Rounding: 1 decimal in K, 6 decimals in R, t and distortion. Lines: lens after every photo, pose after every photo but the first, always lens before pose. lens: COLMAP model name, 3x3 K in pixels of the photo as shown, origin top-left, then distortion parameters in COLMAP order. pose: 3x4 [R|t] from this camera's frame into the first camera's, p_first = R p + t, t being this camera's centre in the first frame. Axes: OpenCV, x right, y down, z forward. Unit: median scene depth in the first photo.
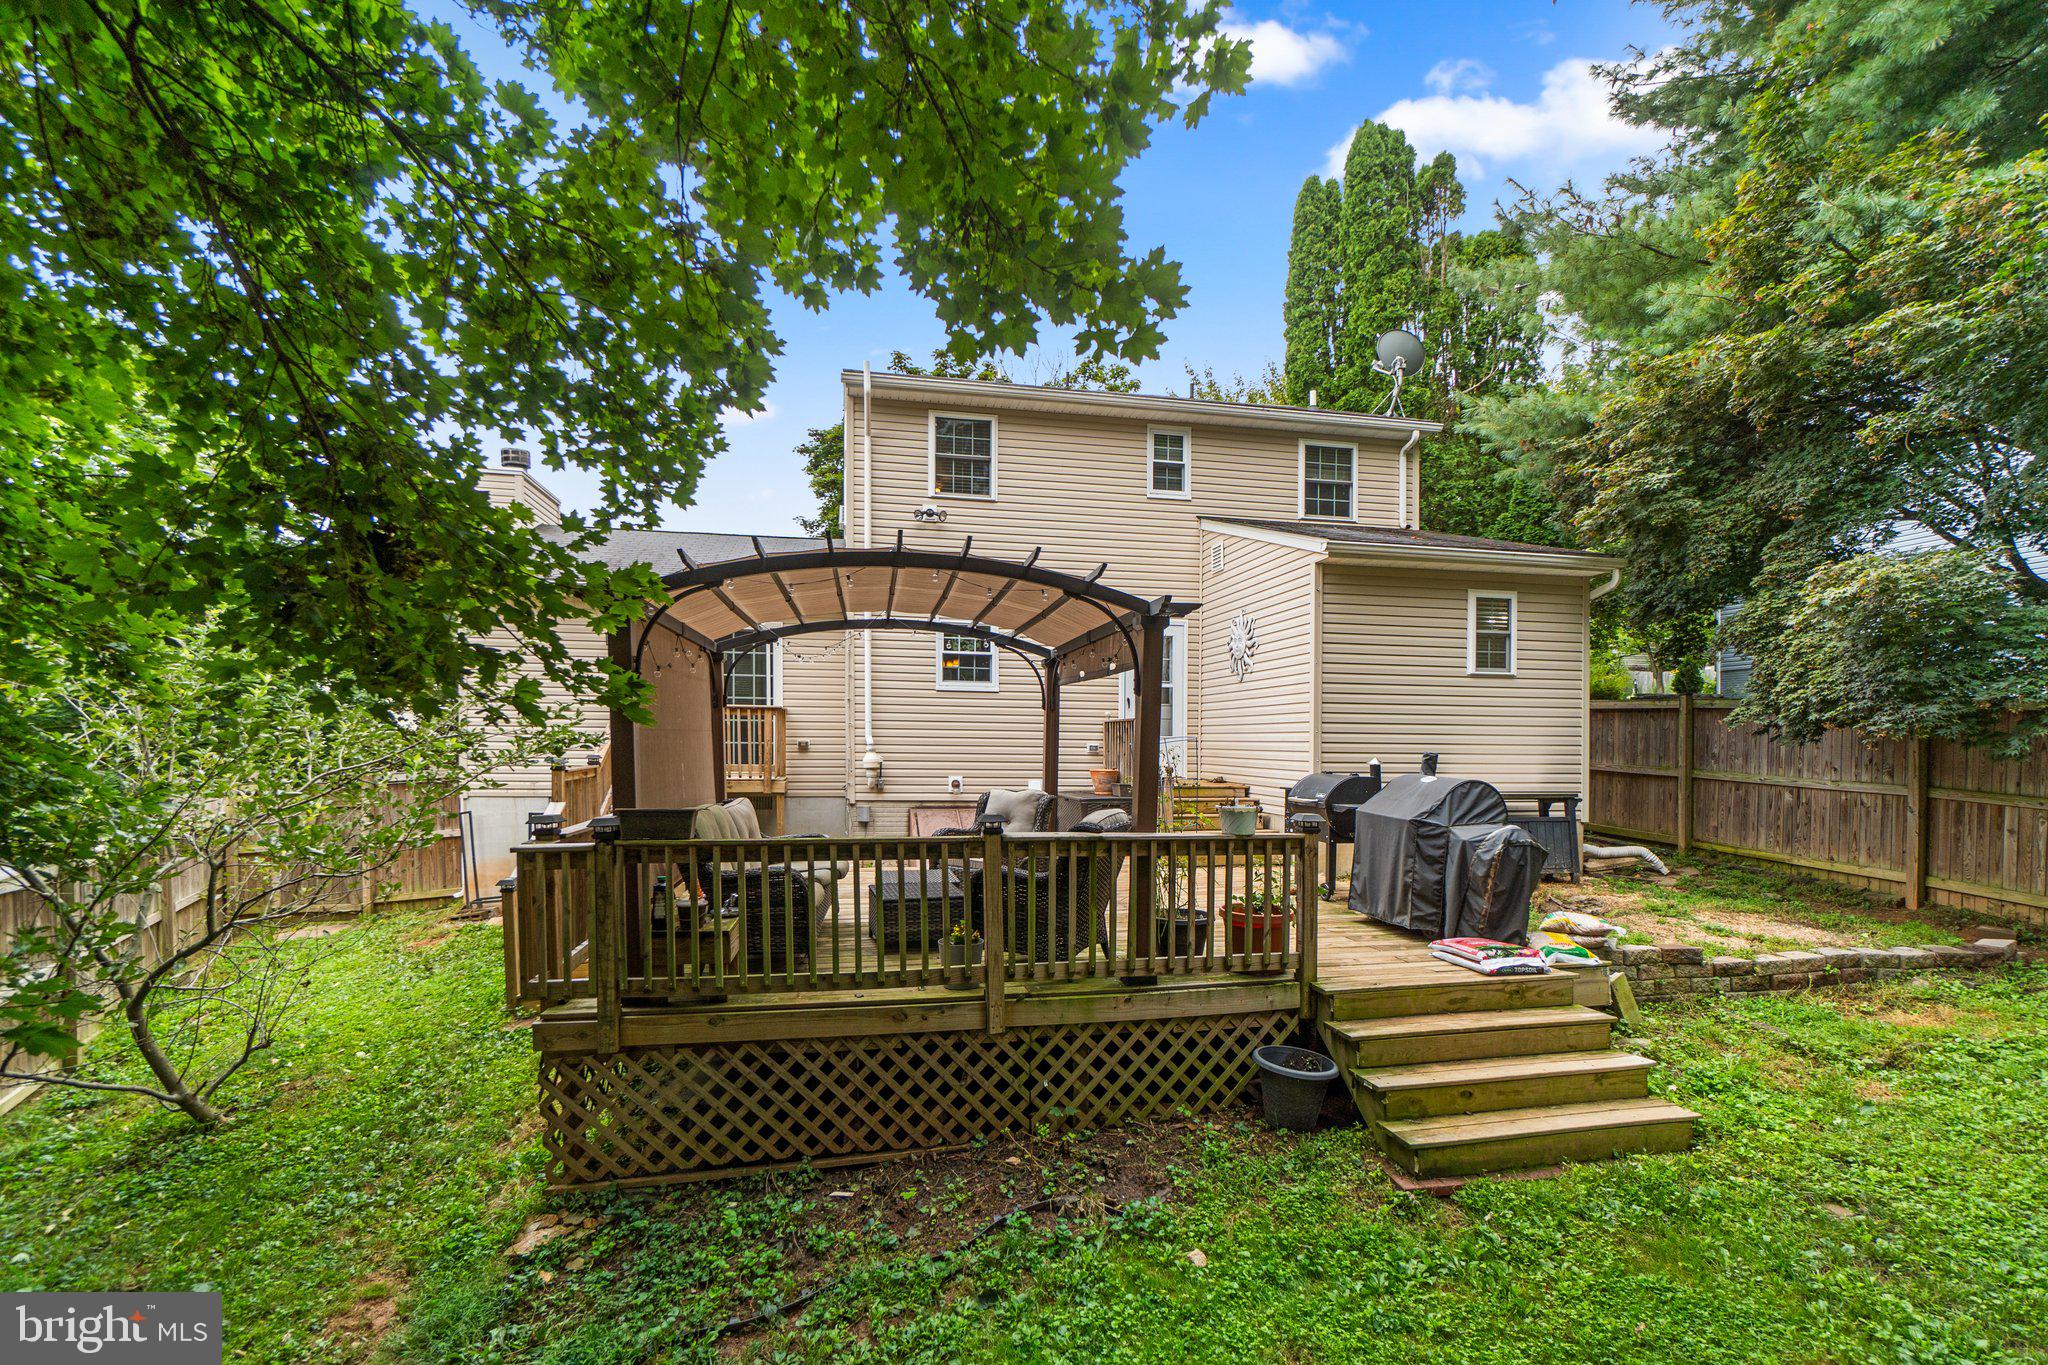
lens RADIAL K [[804.9, 0, 1023.0], [0, 804.9, 681.4], [0, 0, 1]] dist [-0.002598, 0.001030]
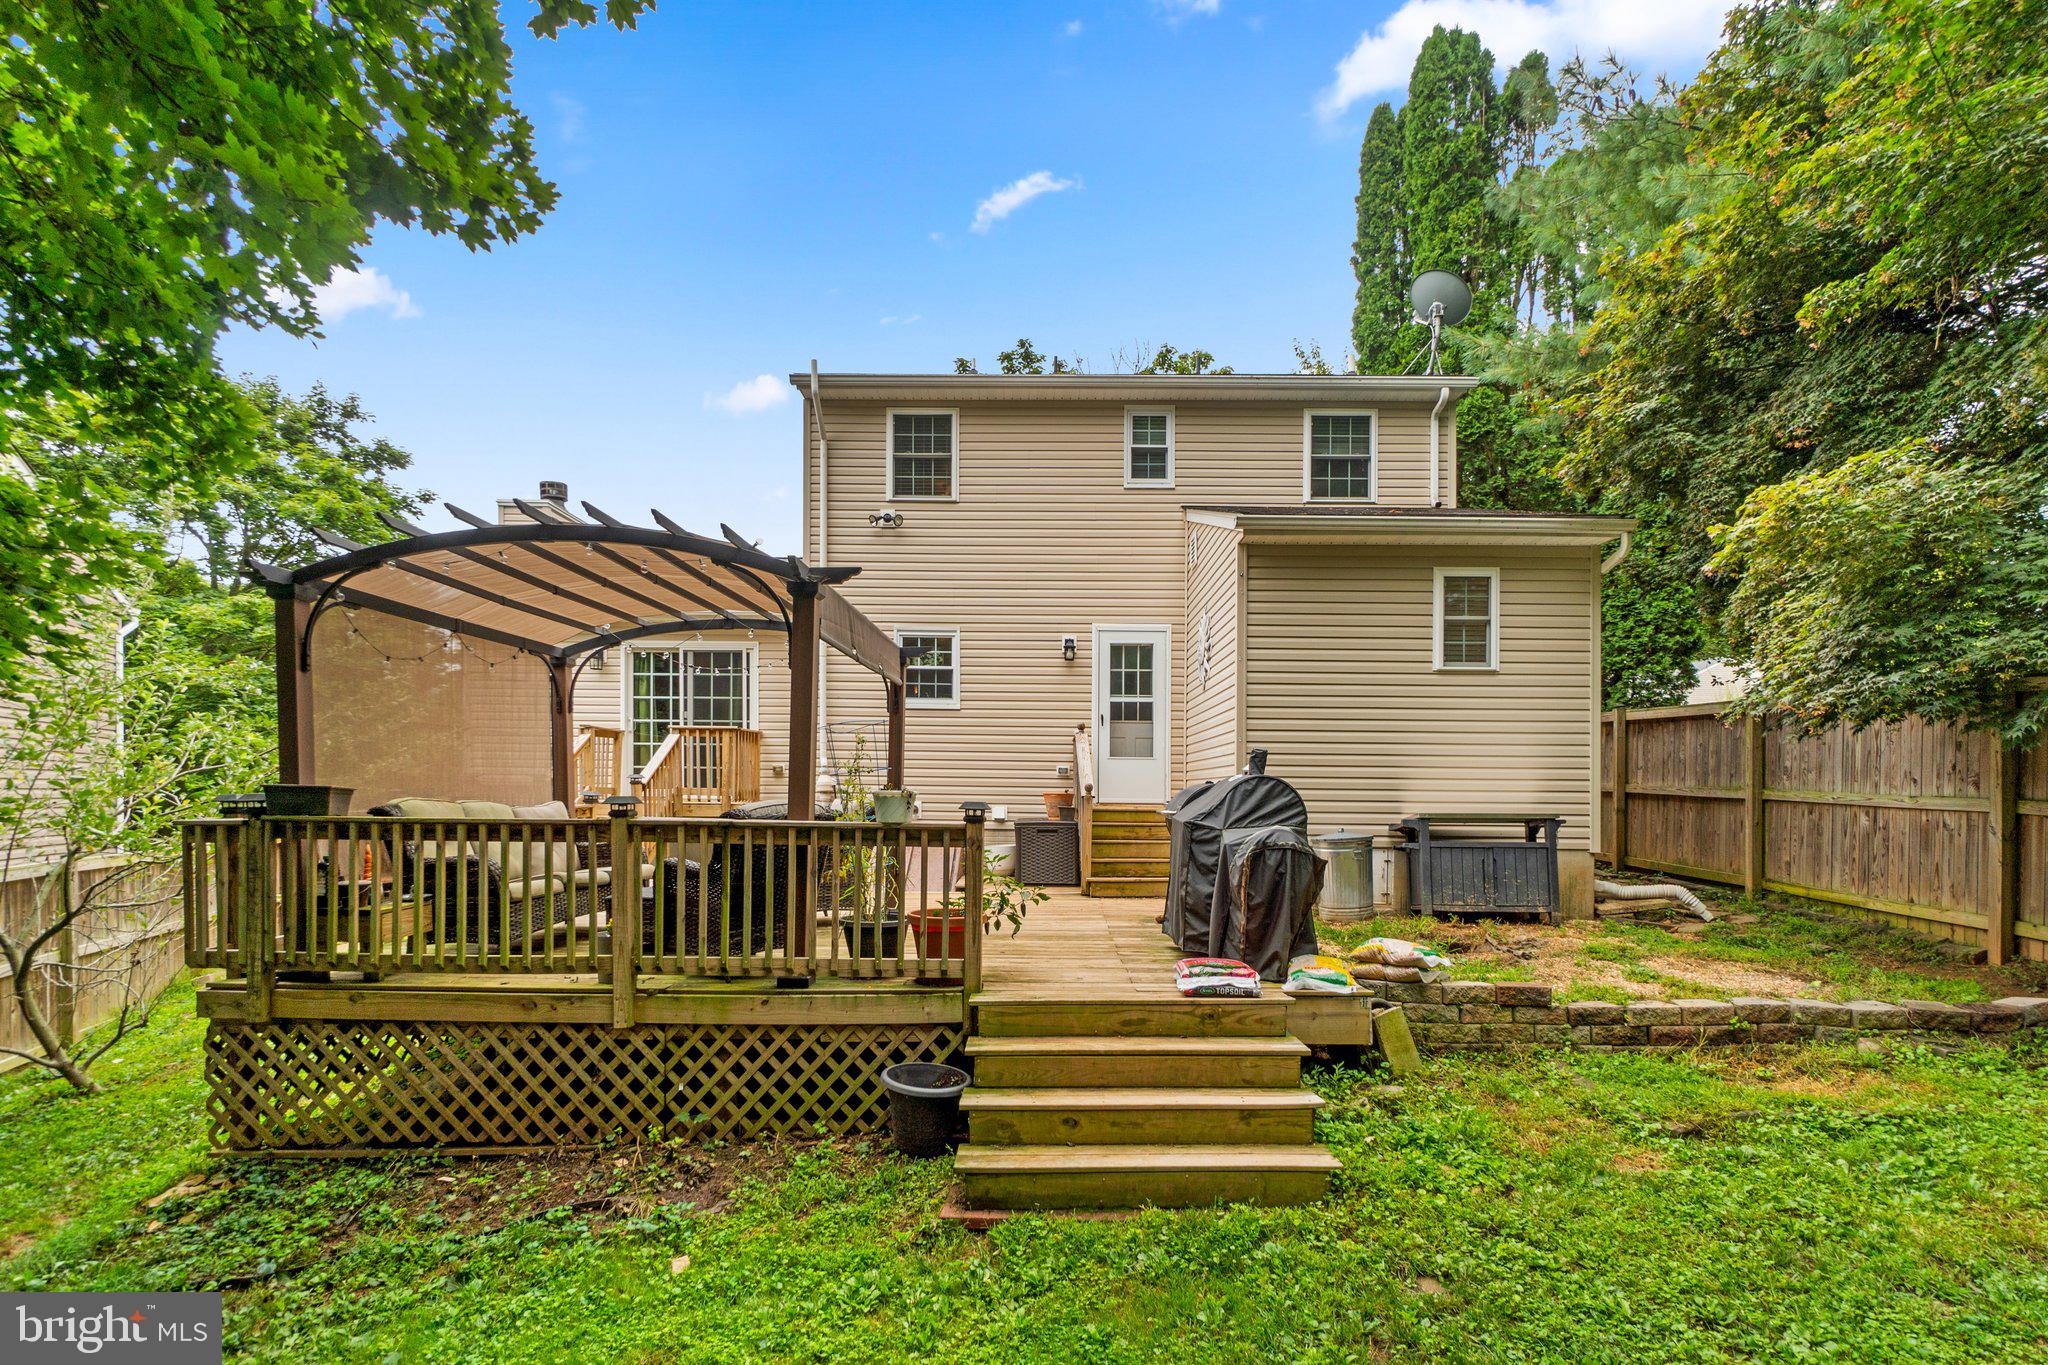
lens RADIAL K [[884.4, 0, 1018.6], [0, 884.4, 721.4], [0, 0, 1]] dist [-0.001646, 0.000137]
pose [[0.982794, -0.011175, -0.184364, 0.486406], [0.010589, 0.999935, -0.004161, 0.068967], [0.184399, 0.002137, 0.982849, 0.053702]]
